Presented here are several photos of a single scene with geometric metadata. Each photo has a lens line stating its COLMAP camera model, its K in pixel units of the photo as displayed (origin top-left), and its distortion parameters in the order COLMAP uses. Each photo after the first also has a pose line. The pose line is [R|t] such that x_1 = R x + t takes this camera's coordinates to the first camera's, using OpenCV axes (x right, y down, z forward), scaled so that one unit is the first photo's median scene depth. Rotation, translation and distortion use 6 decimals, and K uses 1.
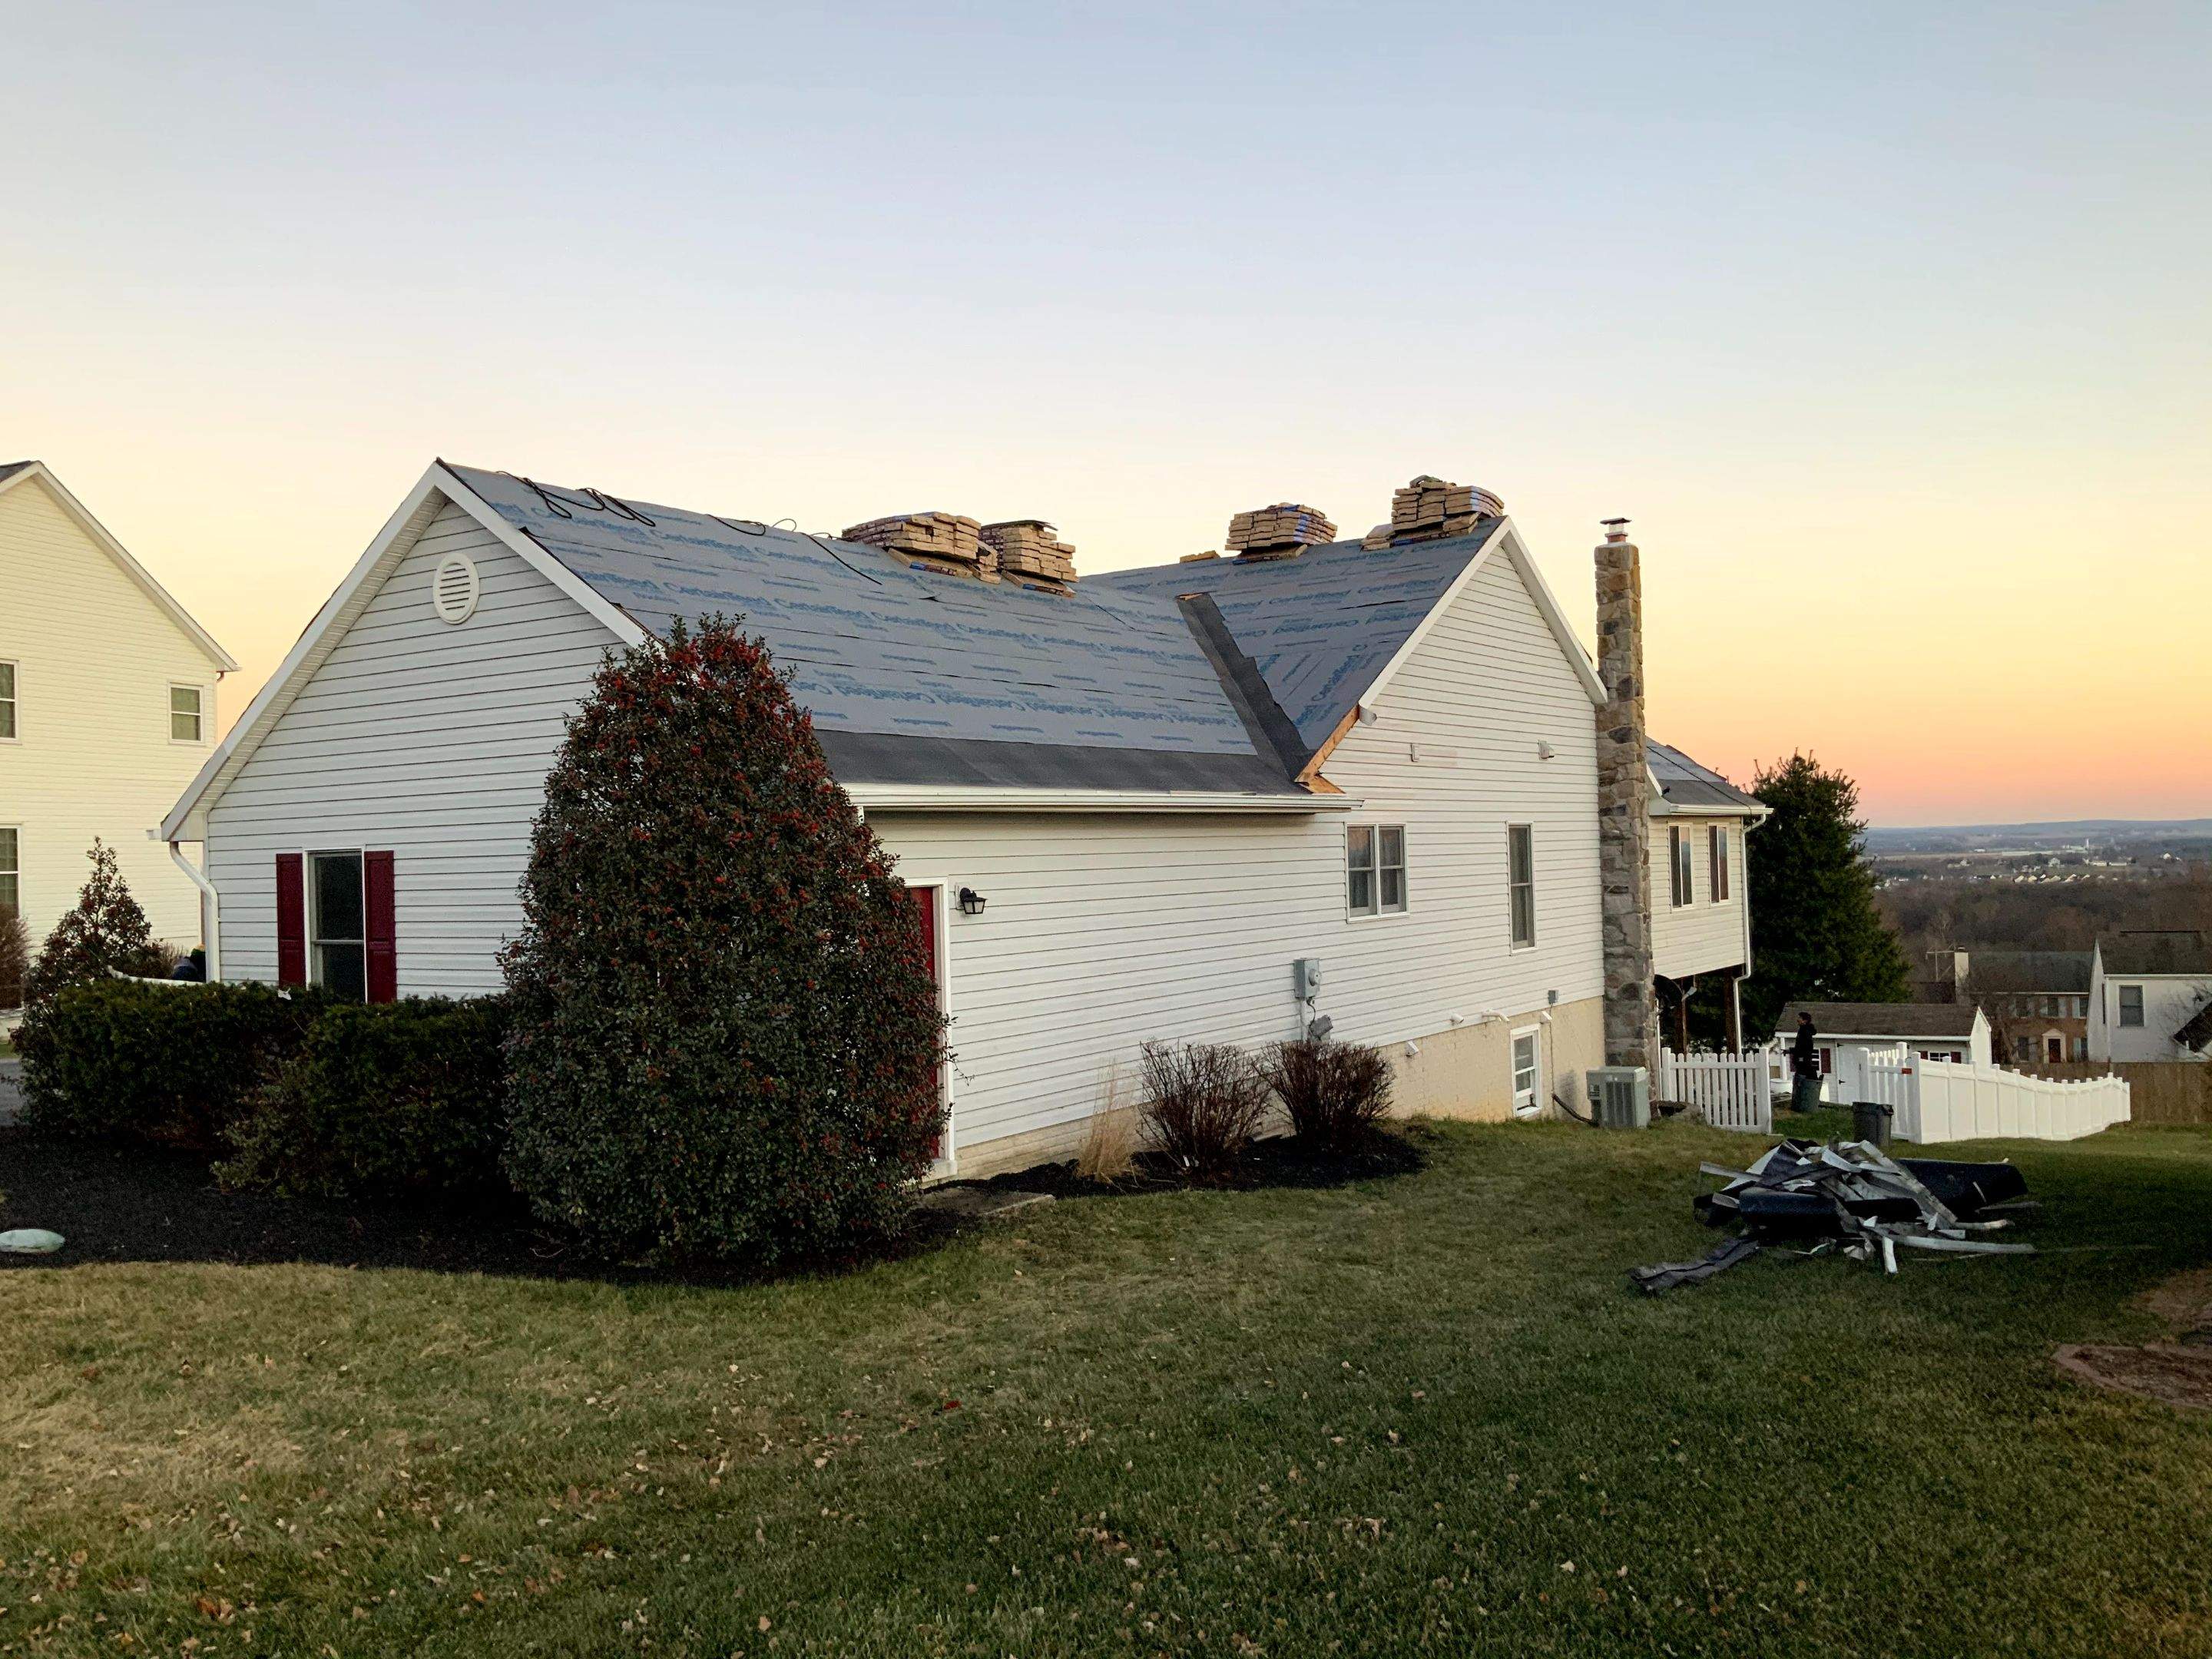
lens RADIAL K [[1825.9, 0, 1106.0], [0, 1825.9, 829.5], [0, 0, 1]] dist [0.090147, -0.175121]
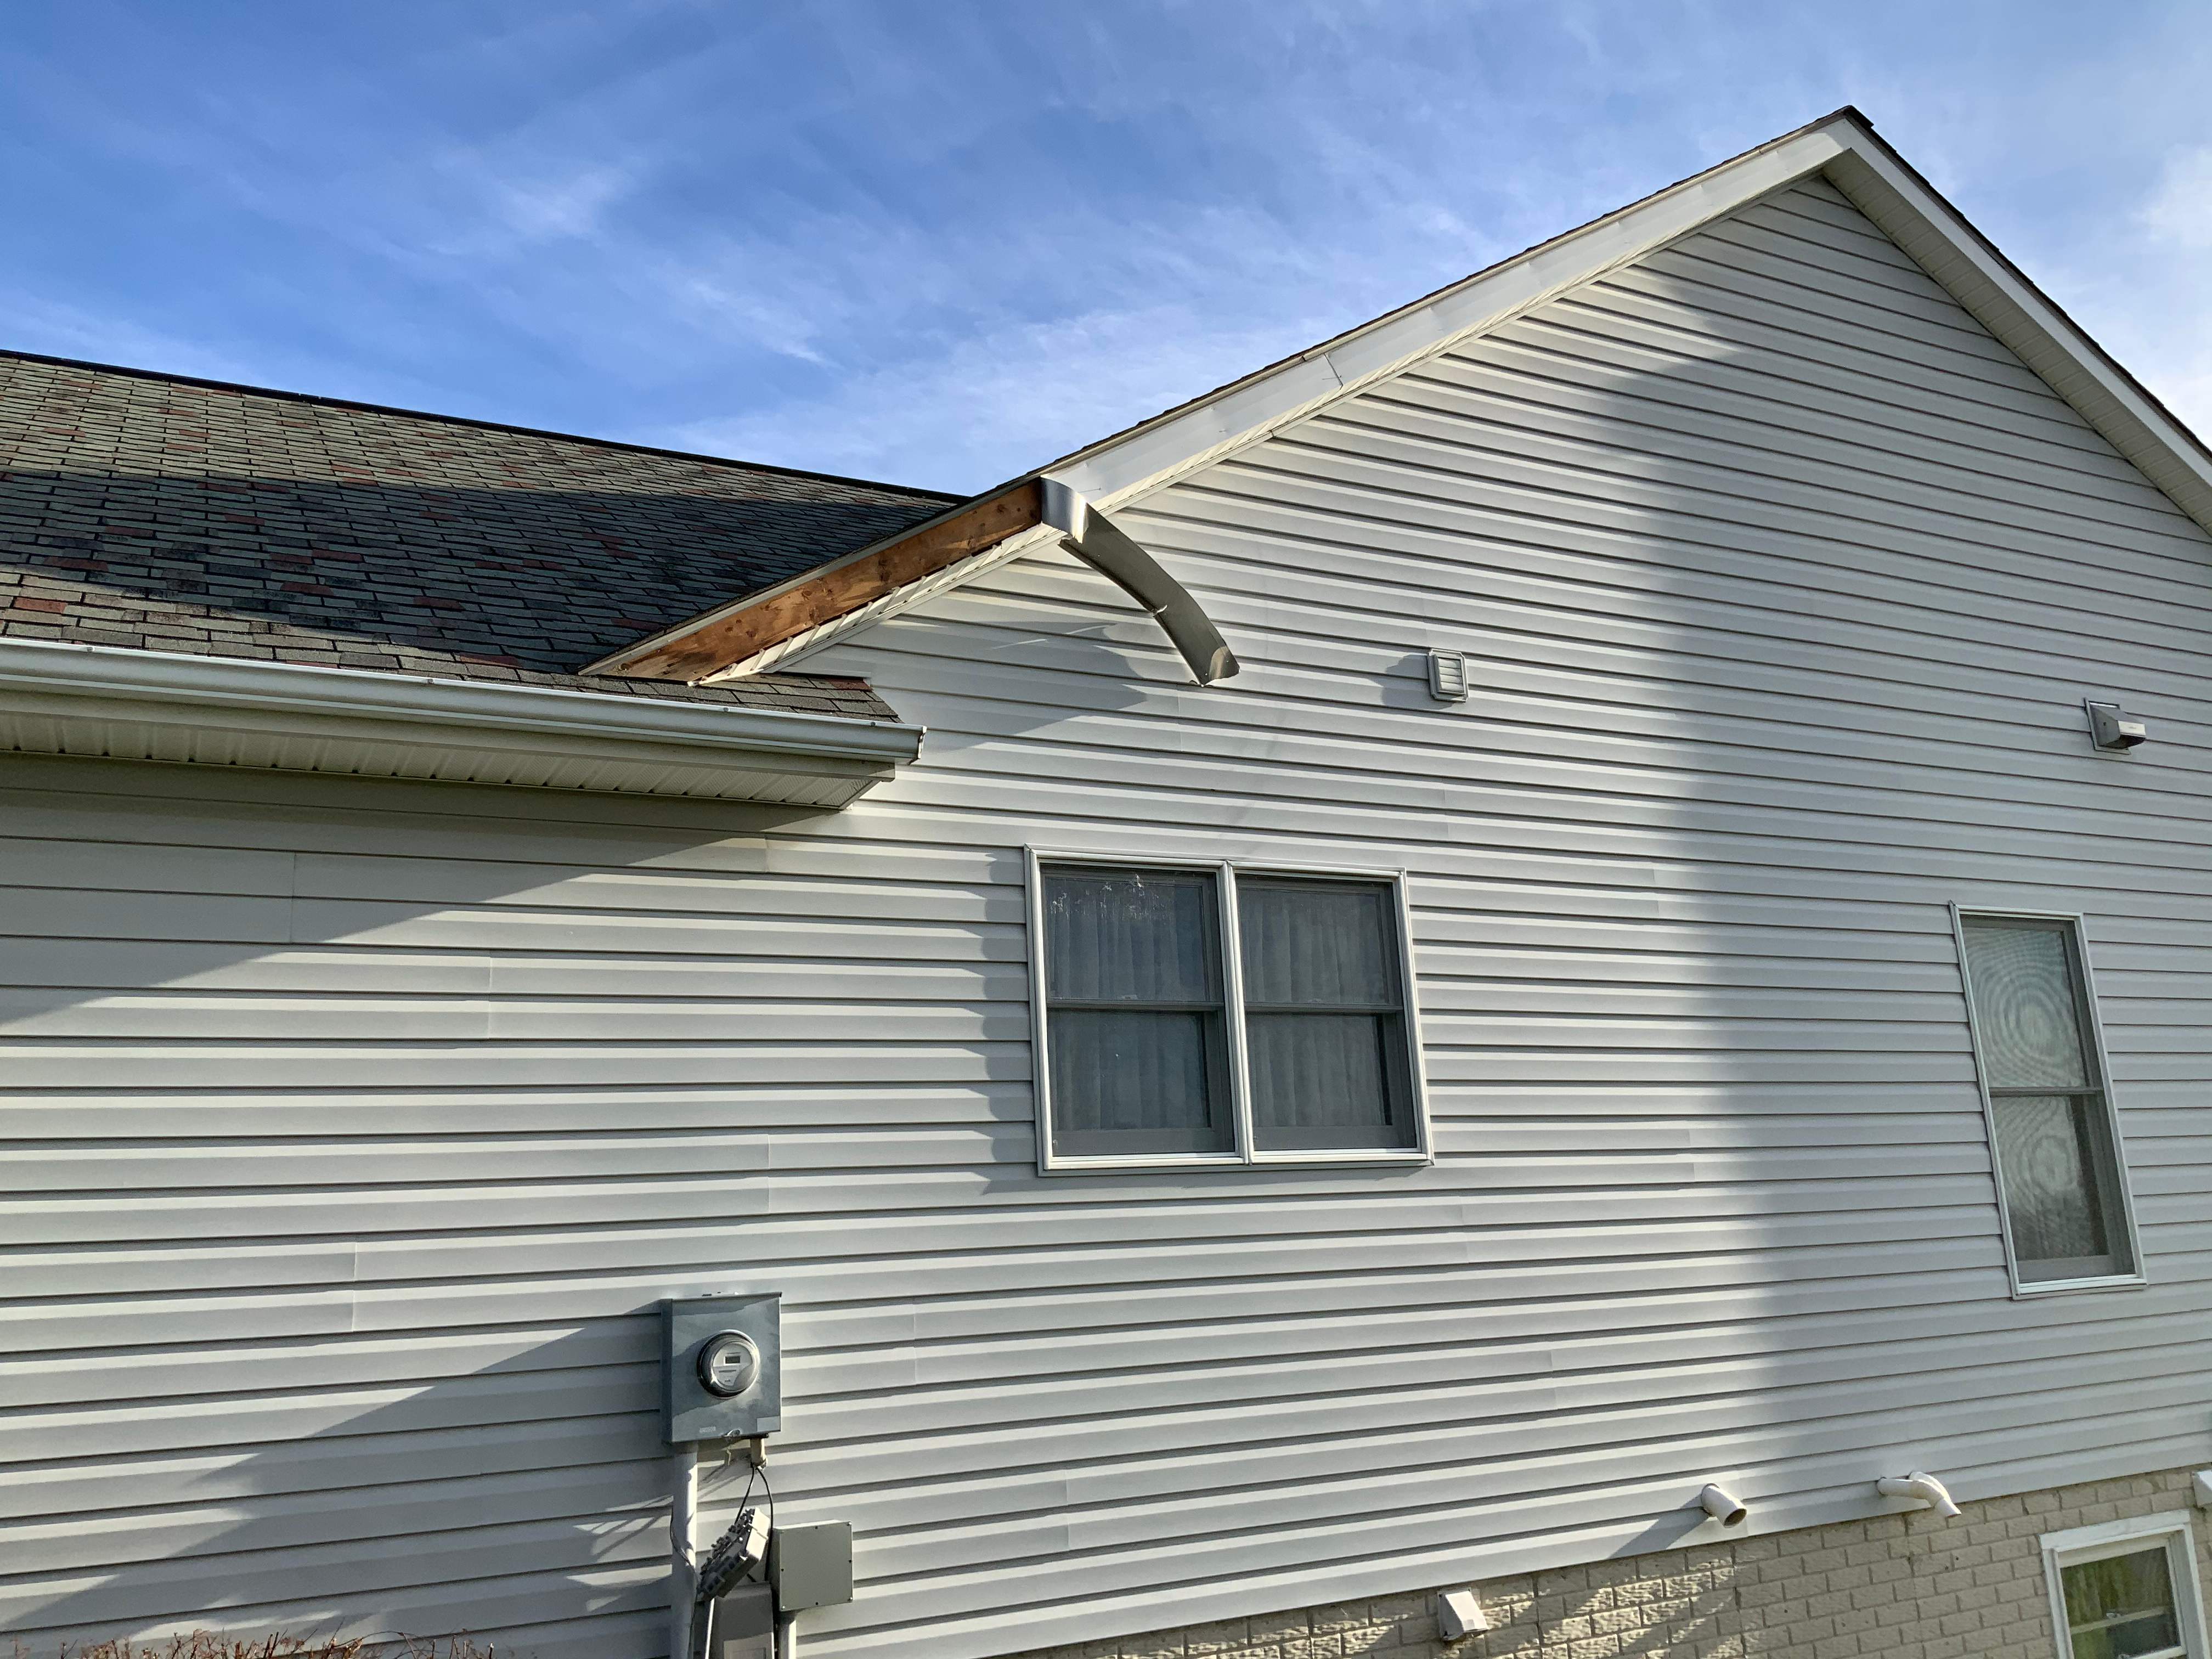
lens RADIAL K [[1832.0, 0, 1154.4], [0, 1832.0, 792.4], [0, 0, 1]] dist [0.109279, -0.200987]
pose [[0.882739, -0.128788, -0.451869, 0.322738], [0.030785, 0.975488, -0.217887, 0.061854], [0.468854, 0.178427, 0.865066, 0.803349]]
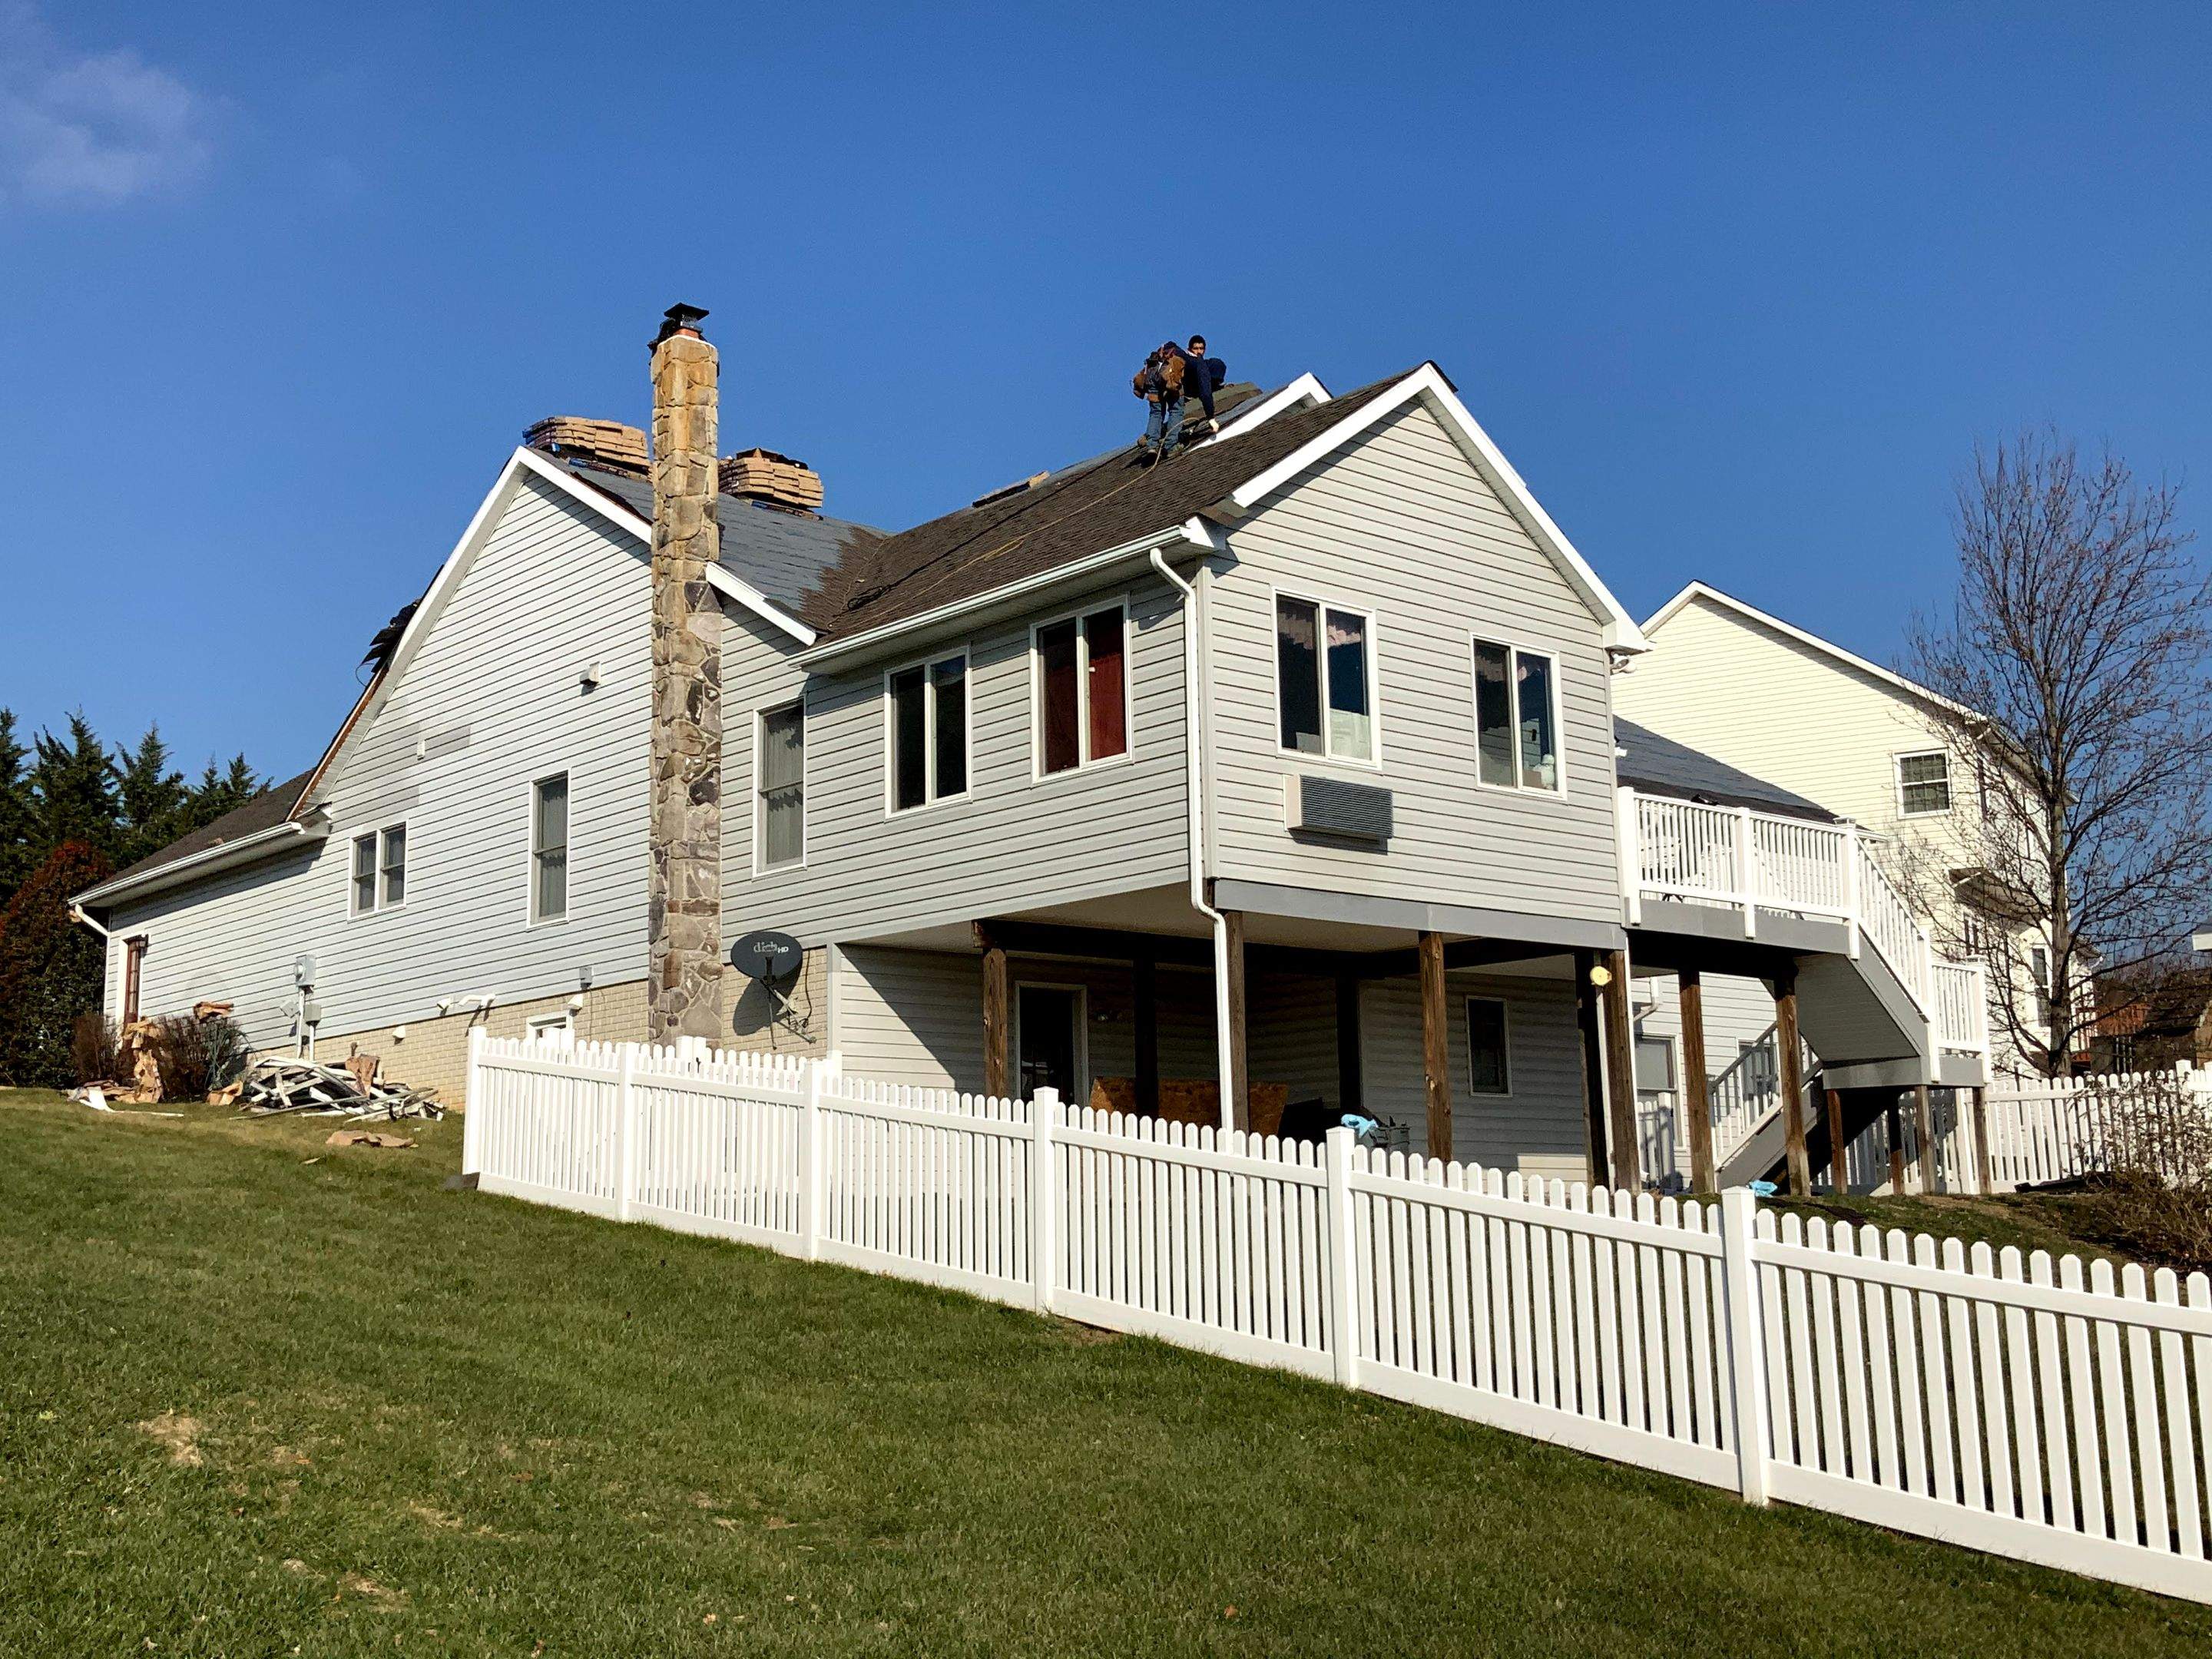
lens RADIAL K [[2440.4, 0, 1106.0], [0, 2440.4, 829.5], [0, 0, 1]] dist [0.078517, 0.014445]
pose [[-0.250455, -0.129995, -0.959361, 1.655376], [0.041953, 0.988556, -0.144904, 0.260595], [0.967219, -0.076540, -0.242135, 2.017924]]
